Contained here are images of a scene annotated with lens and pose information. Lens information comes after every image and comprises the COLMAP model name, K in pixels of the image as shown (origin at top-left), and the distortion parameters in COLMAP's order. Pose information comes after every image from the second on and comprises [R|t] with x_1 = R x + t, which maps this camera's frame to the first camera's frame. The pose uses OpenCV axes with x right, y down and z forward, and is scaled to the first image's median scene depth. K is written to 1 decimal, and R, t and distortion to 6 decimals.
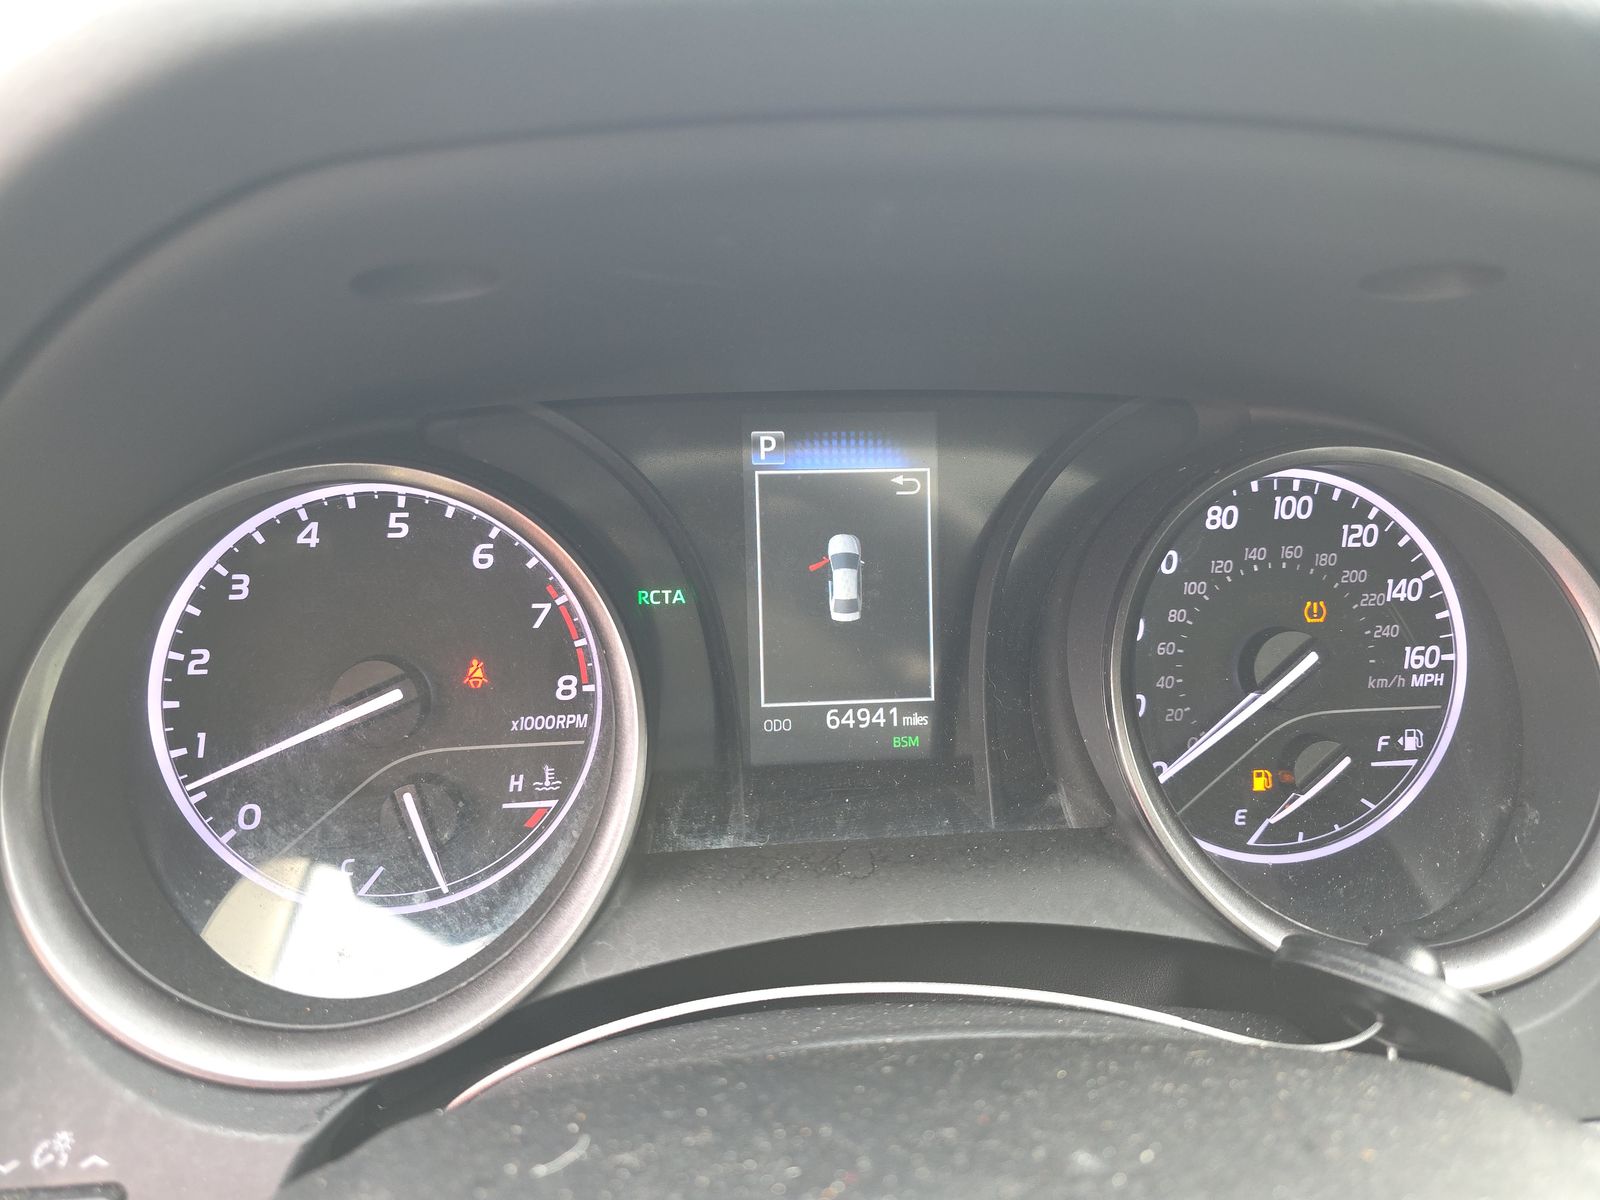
lens RADIAL K [[1048.7, 0, 798.2], [0, 1048.7, 608.2], [0, 0, 1]] dist [0.018446, -0.008445]
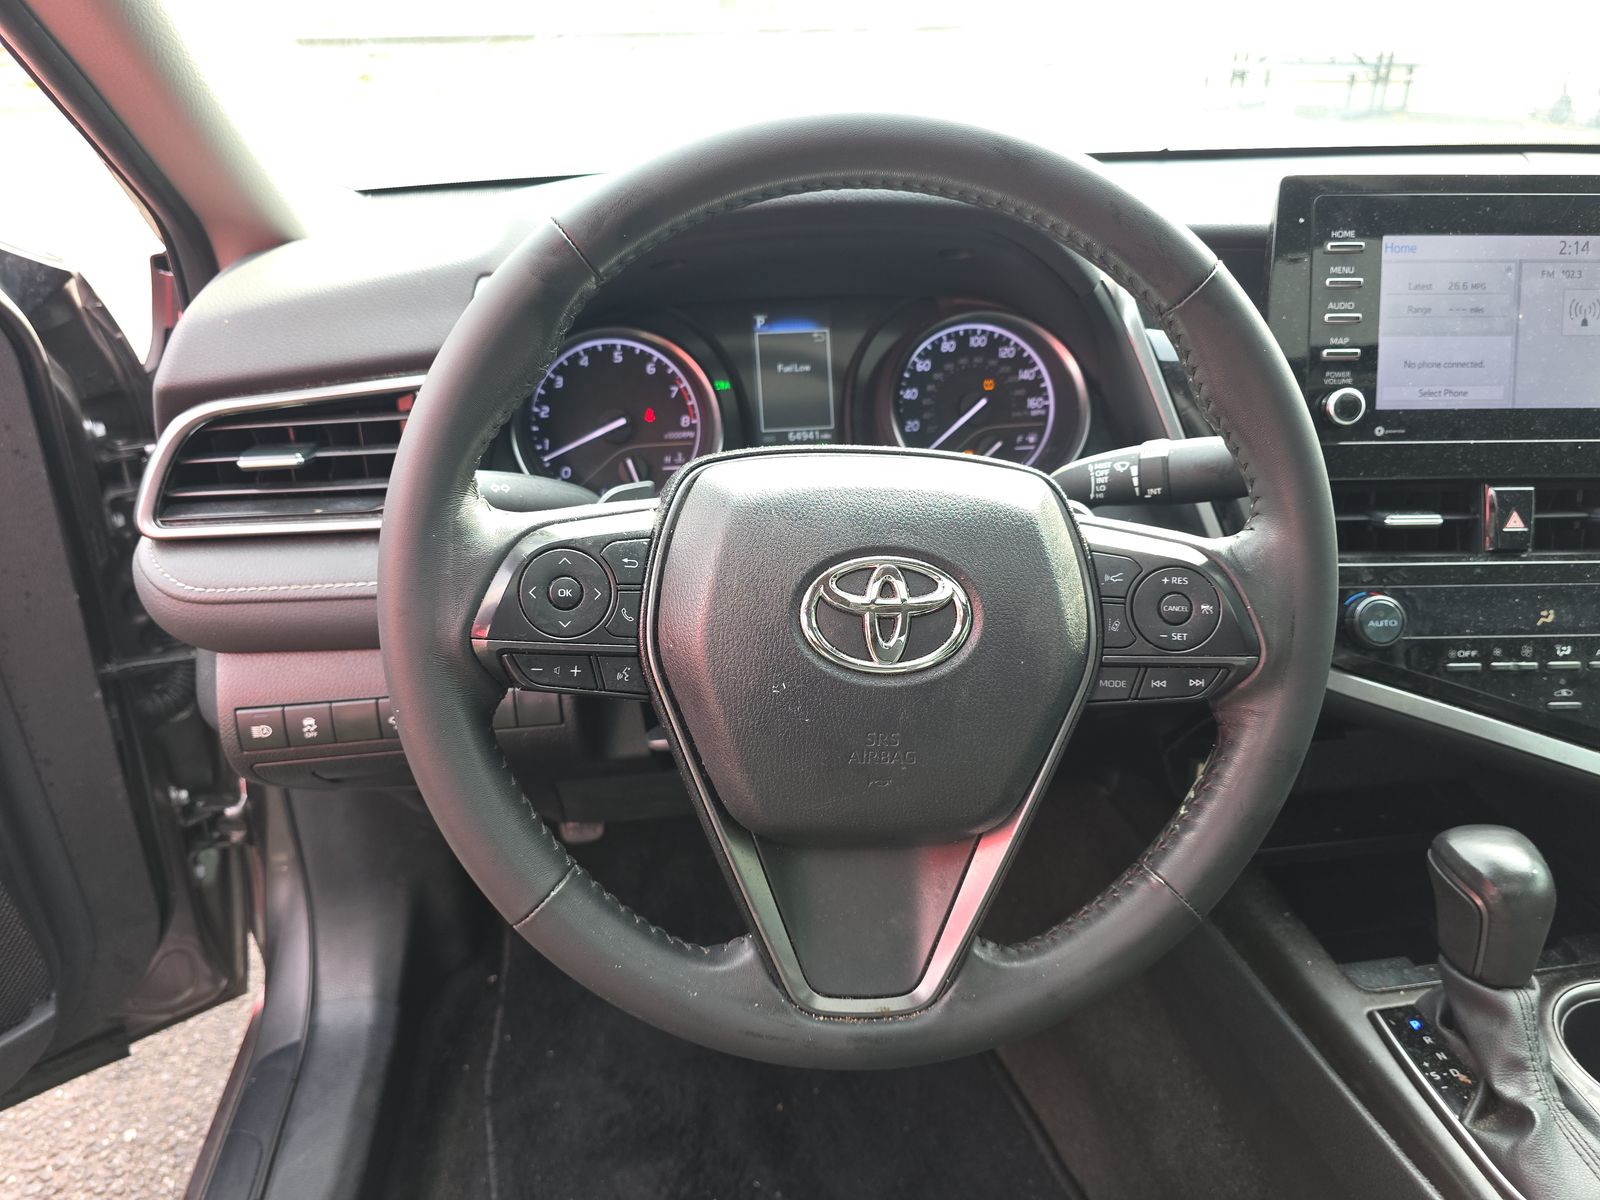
lens RADIAL K [[1048.7, 0, 790.9], [0, 1048.7, 599.9], [0, 0, 1]] dist [0.018446, -0.008445]
pose [[0.998790, -0.041900, 0.025743, -0.047689], [0.040855, 0.998370, 0.039841, 0.390446], [-0.027370, -0.038741, 0.998874, -1.447897]]
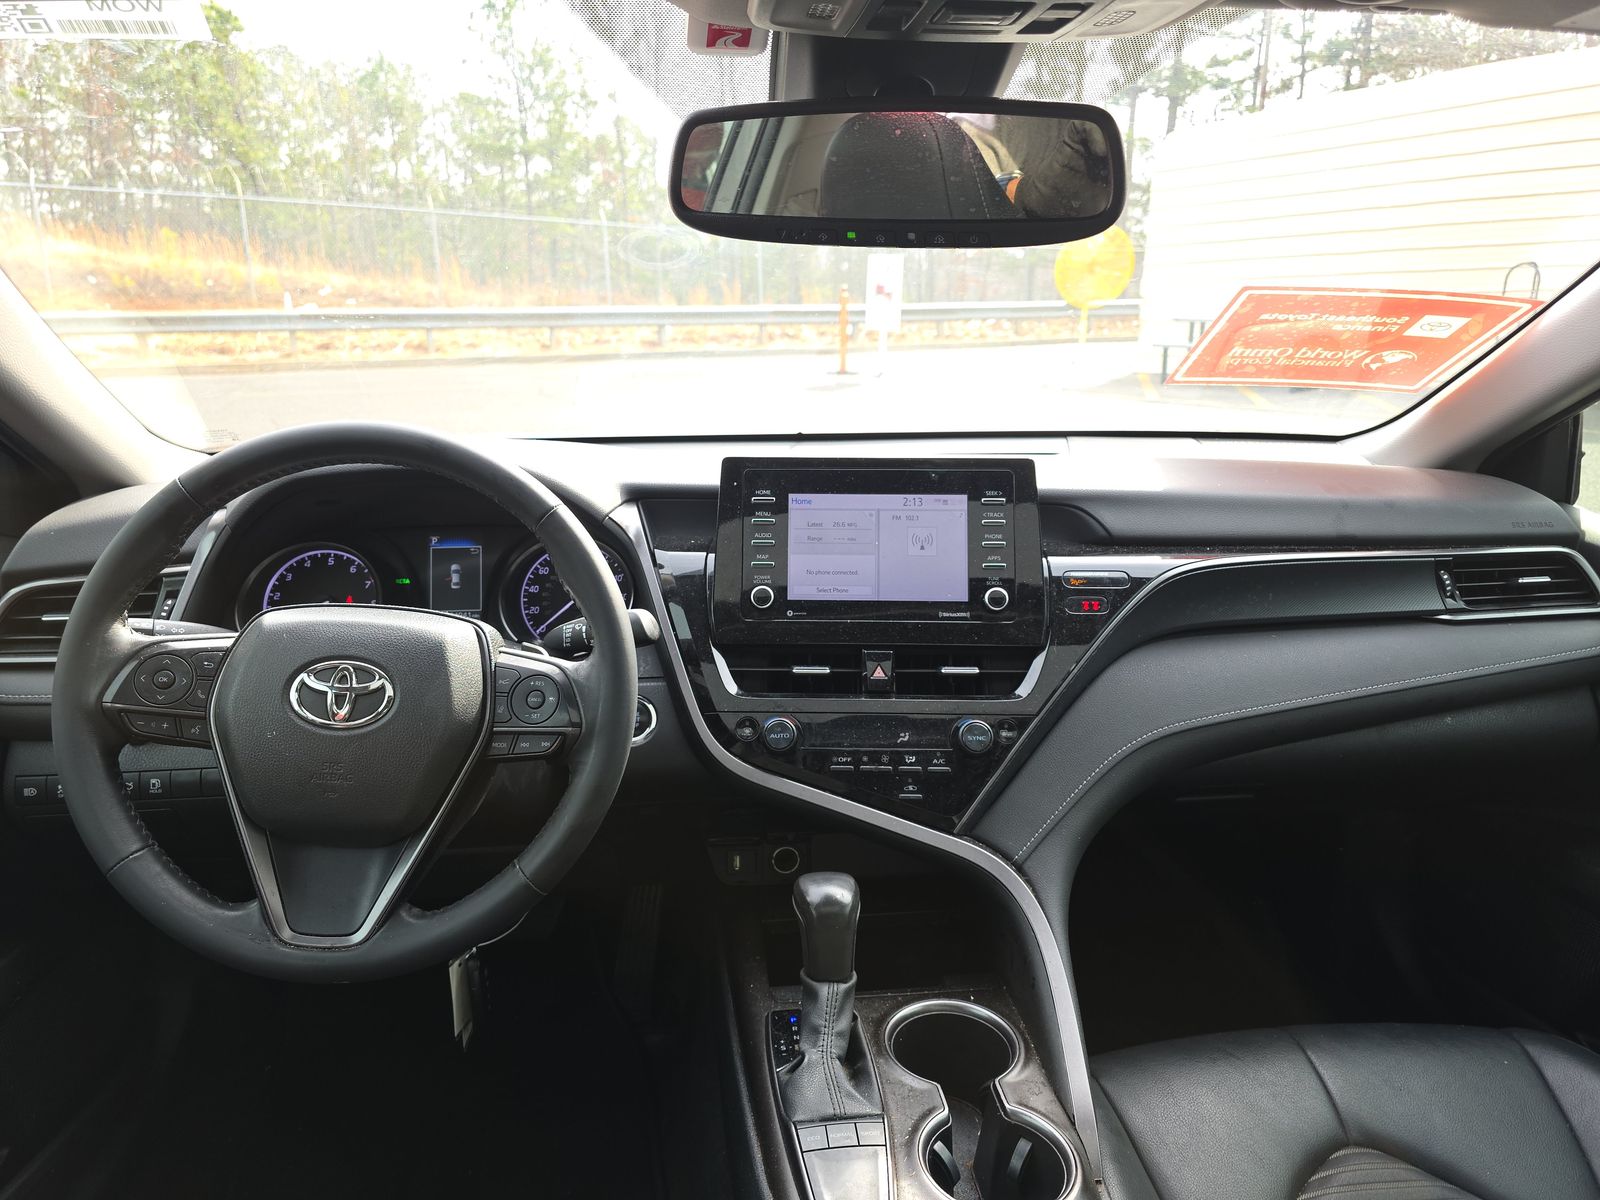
lens RADIAL K [[1048.7, 0, 813.4], [0, 1048.7, 597.8], [0, 0, 1]] dist [0.018446, -0.008445]
pose [[0.999766, -0.019723, 0.008884, 1.245459], [0.021026, 0.982537, -0.184874, 0.740621], [-0.005082, 0.185018, 0.982722, -2.560467]]
